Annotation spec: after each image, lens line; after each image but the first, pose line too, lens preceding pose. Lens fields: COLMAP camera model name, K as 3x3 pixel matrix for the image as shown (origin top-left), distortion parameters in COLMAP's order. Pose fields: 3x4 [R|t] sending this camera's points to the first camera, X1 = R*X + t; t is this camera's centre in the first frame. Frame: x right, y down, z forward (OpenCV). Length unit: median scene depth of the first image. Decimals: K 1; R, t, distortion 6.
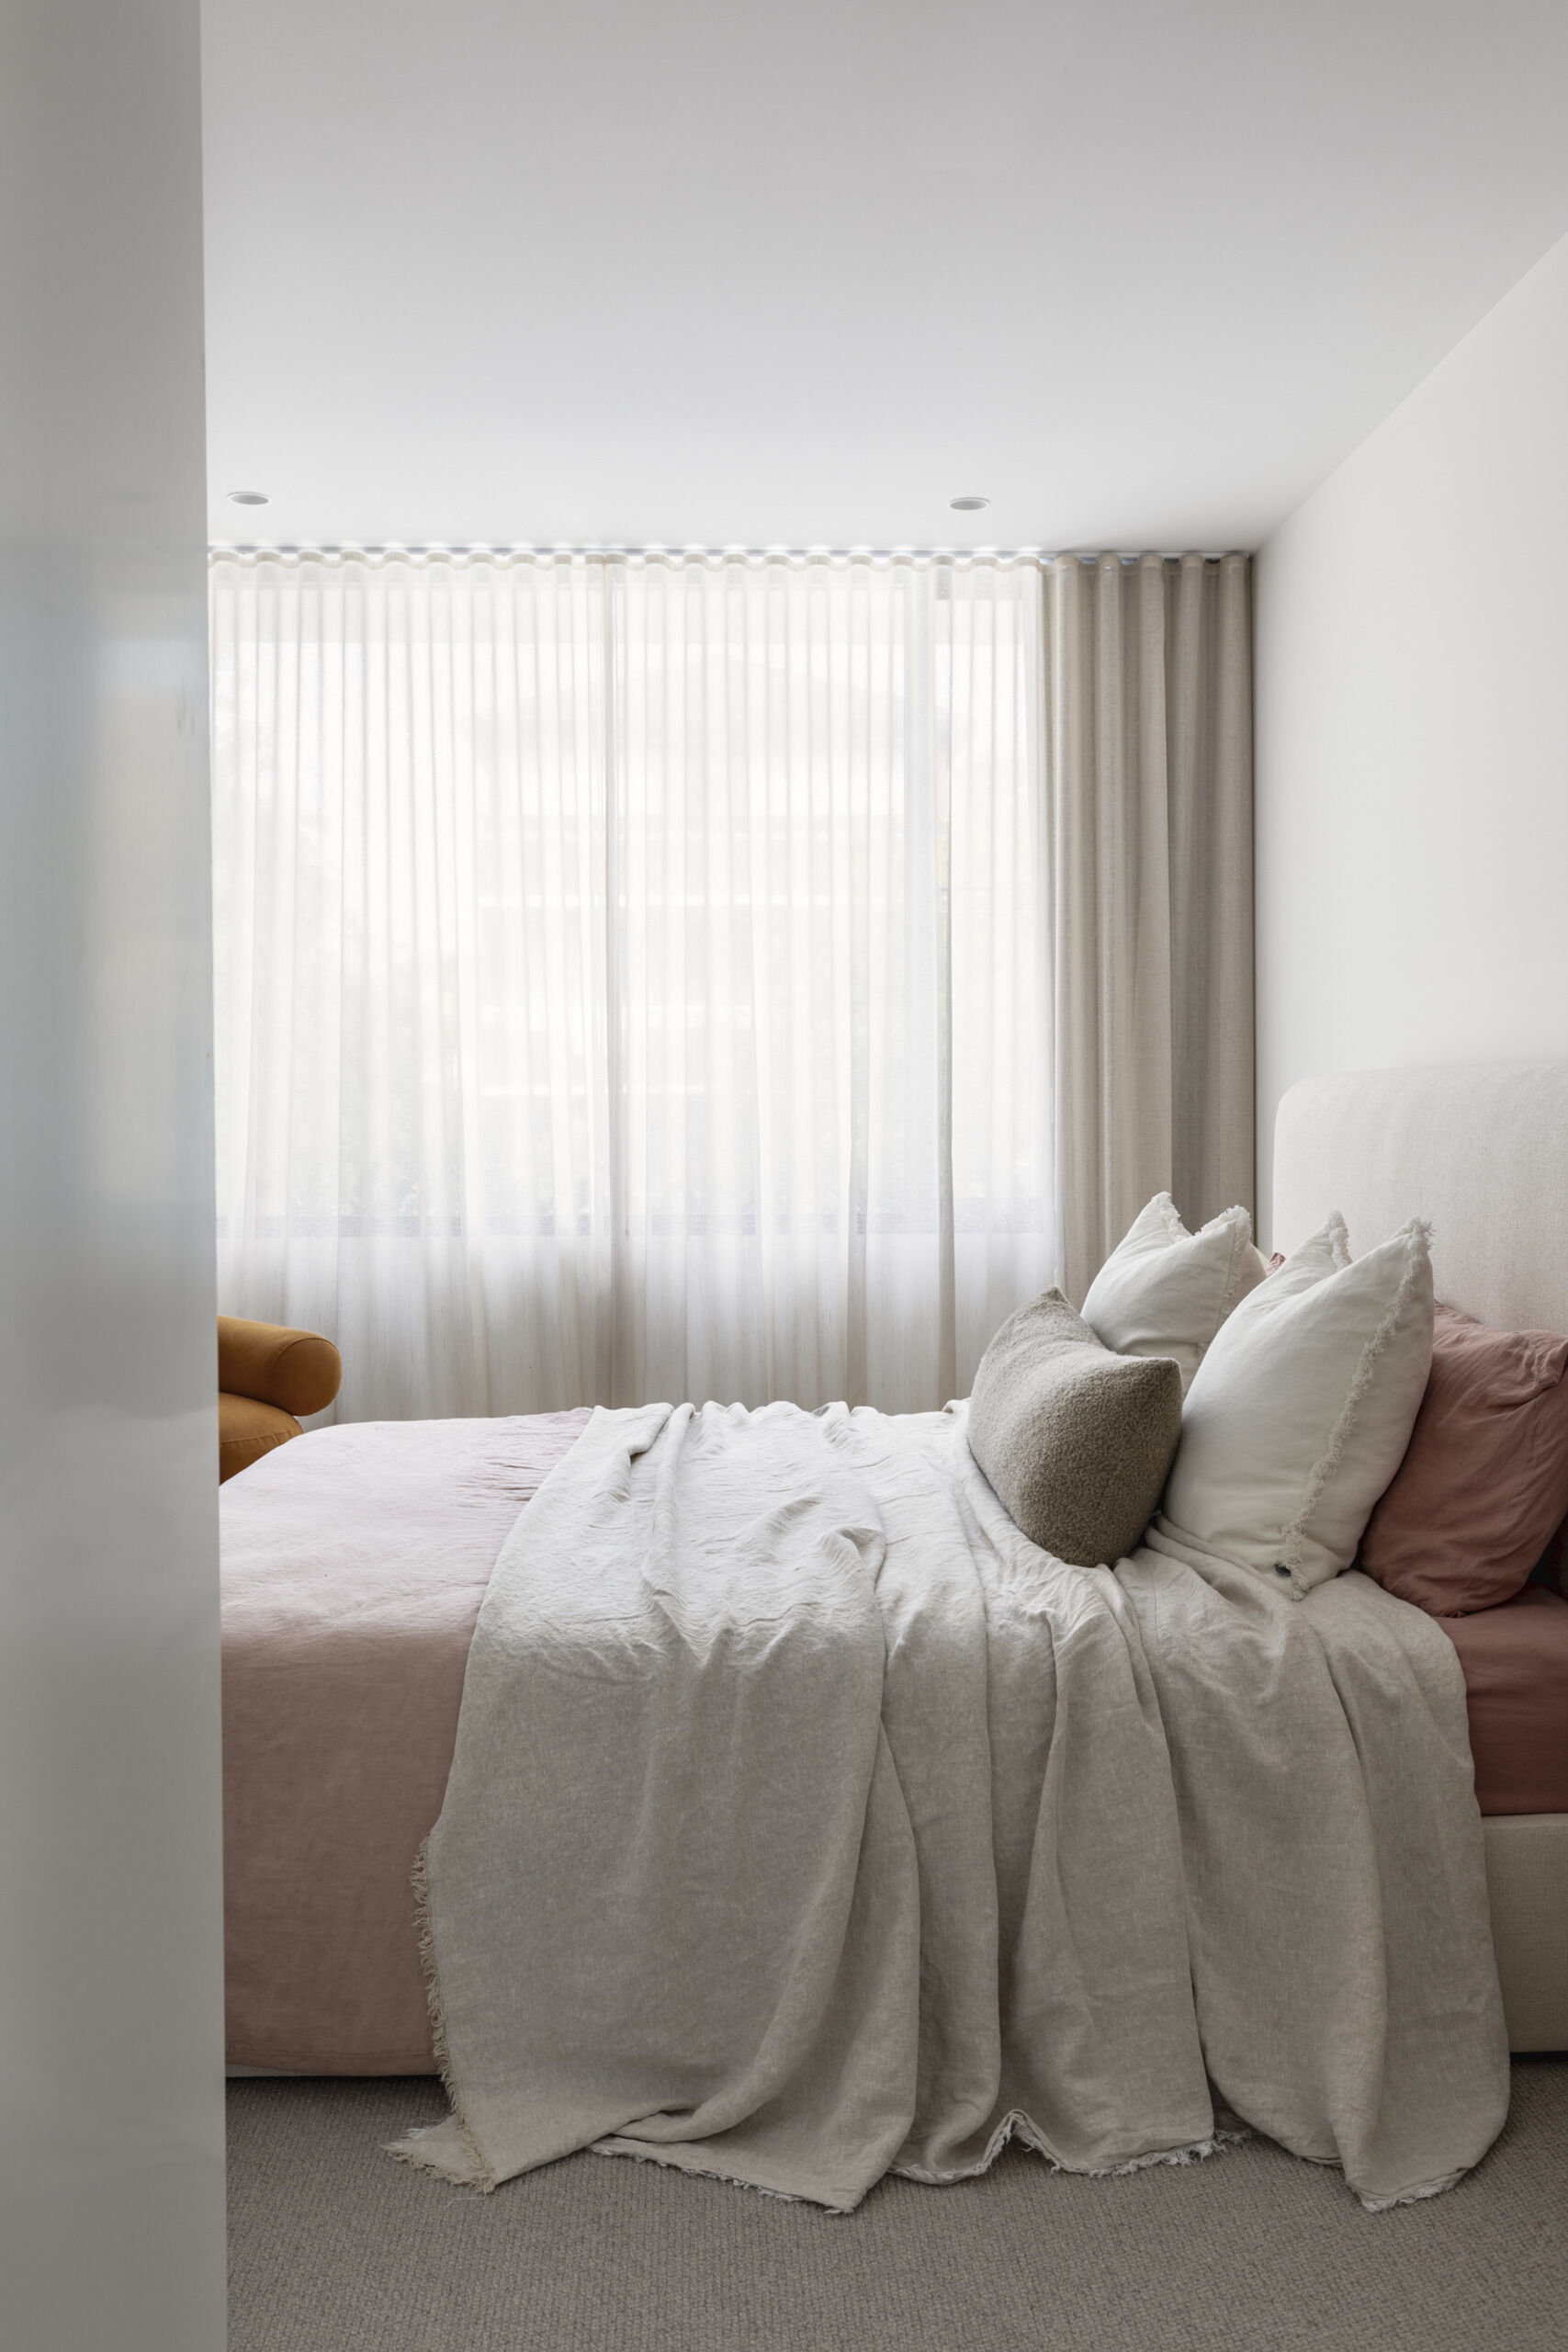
lens RADIAL K [[2305.1, 0, 784.0], [0, 2305.1, 1176.0], [0, 0, 1]] dist [-0.002570, 0.000618]
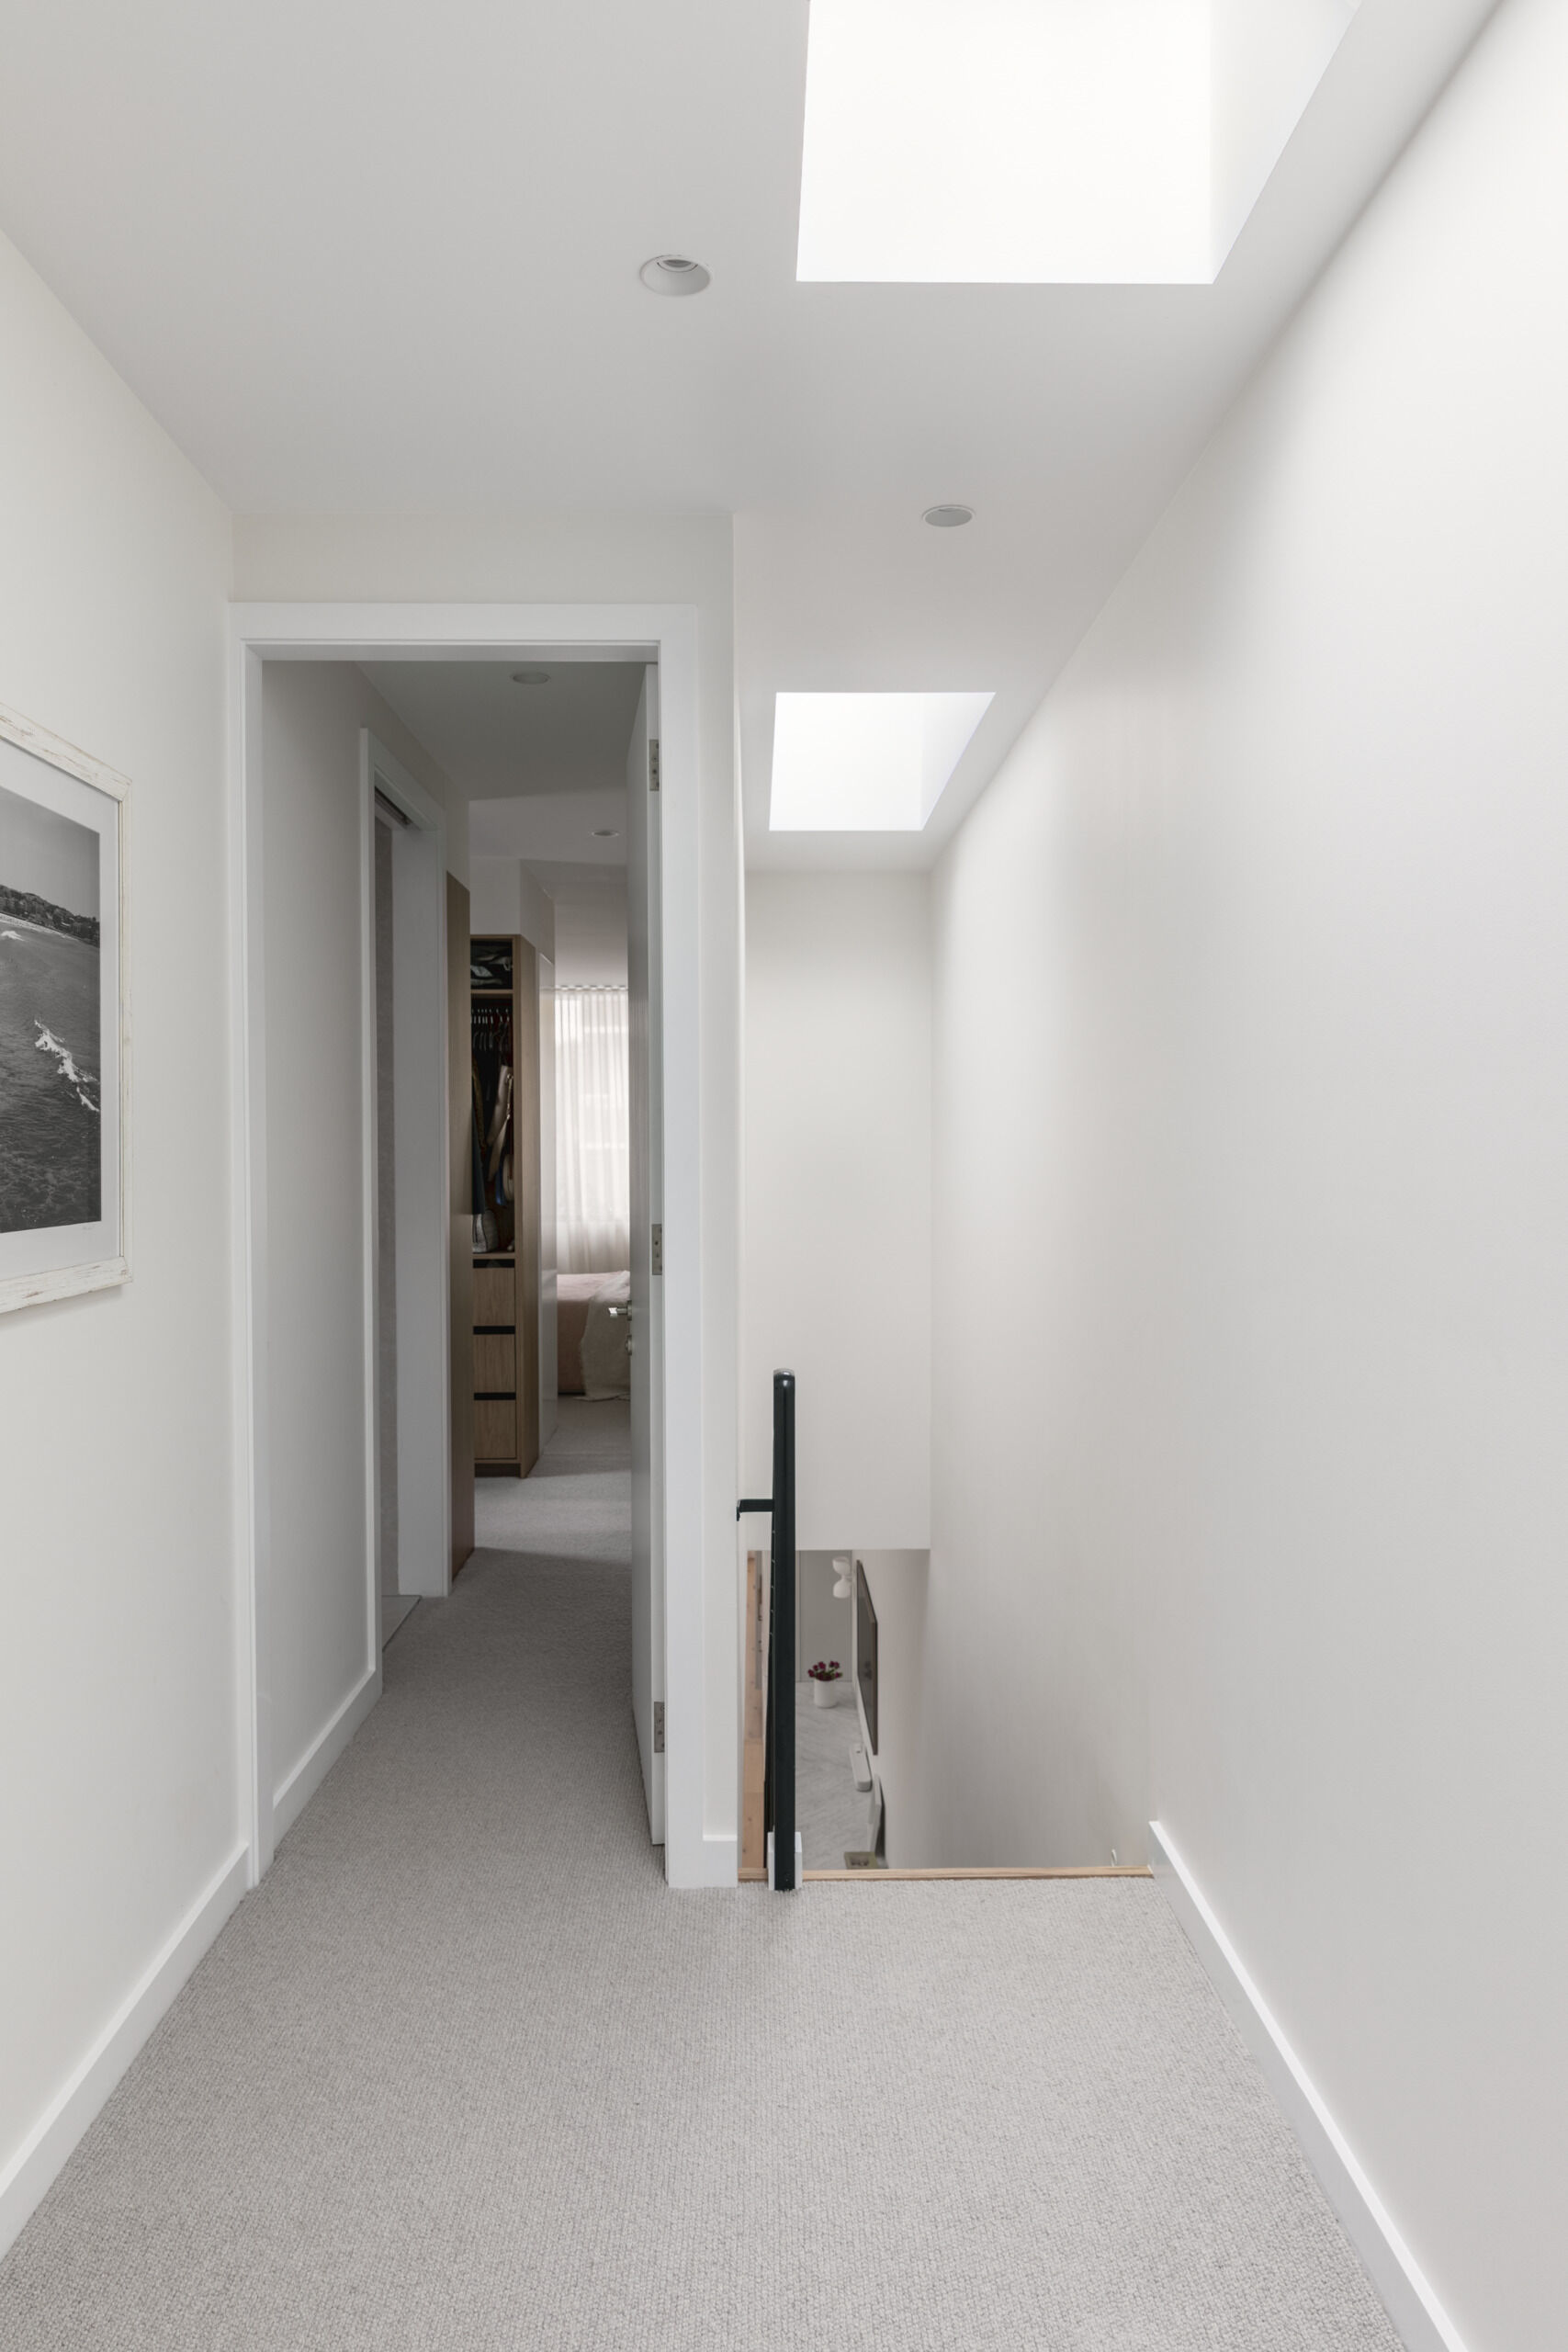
lens RADIAL K [[1655.9, 0, 784.0], [0, 1655.9, 1176.0], [0, 0, 1]] dist [-0.009185, 0.005808]
pose [[0.999926, 0.001424, -0.012095, 0.243592], [-0.001552, 0.999943, -0.010584, -0.013176], [0.012079, 0.010602, 0.999871, -1.927622]]
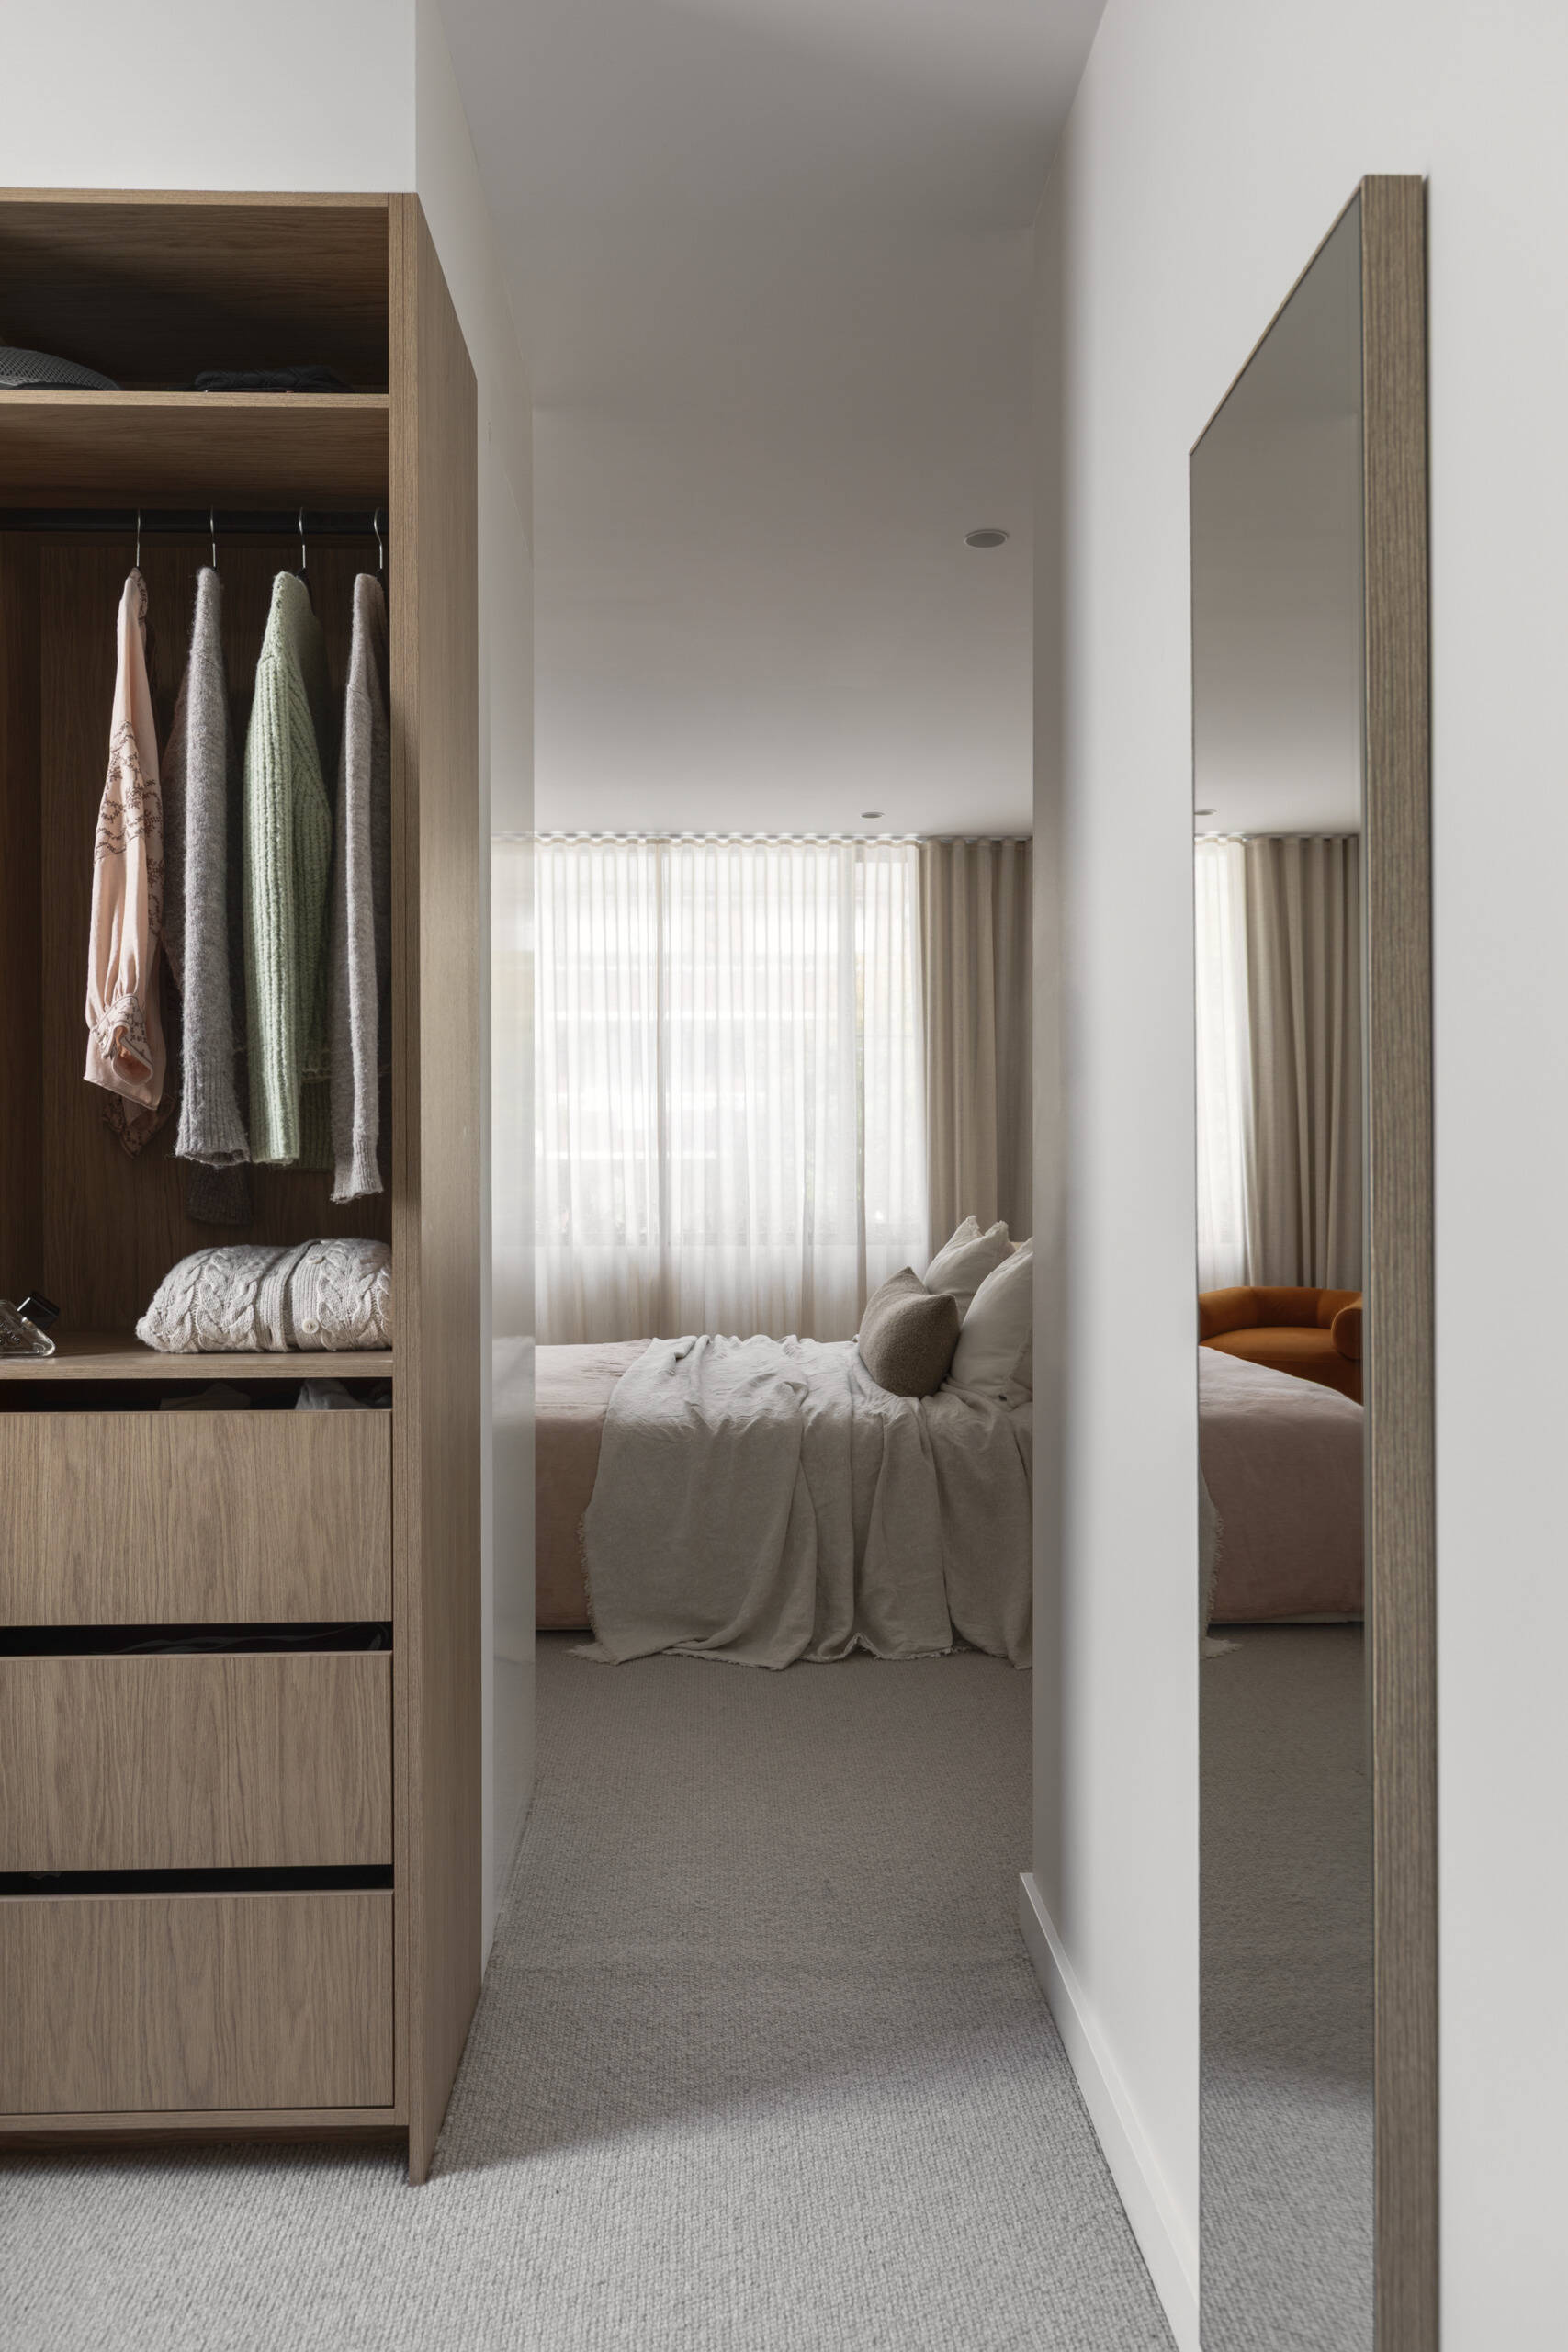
lens RADIAL K [[1707.7, 0, 783.6], [0, 1707.7, 1161.3], [0, 0, 1]] dist [-0.017056, 0.022902]
pose [[0.999986, 0.001634, 0.005104, 0.015623], [-0.001460, 0.999424, -0.033903, 0.014040], [-0.005157, 0.033895, 0.999412, -0.460757]]
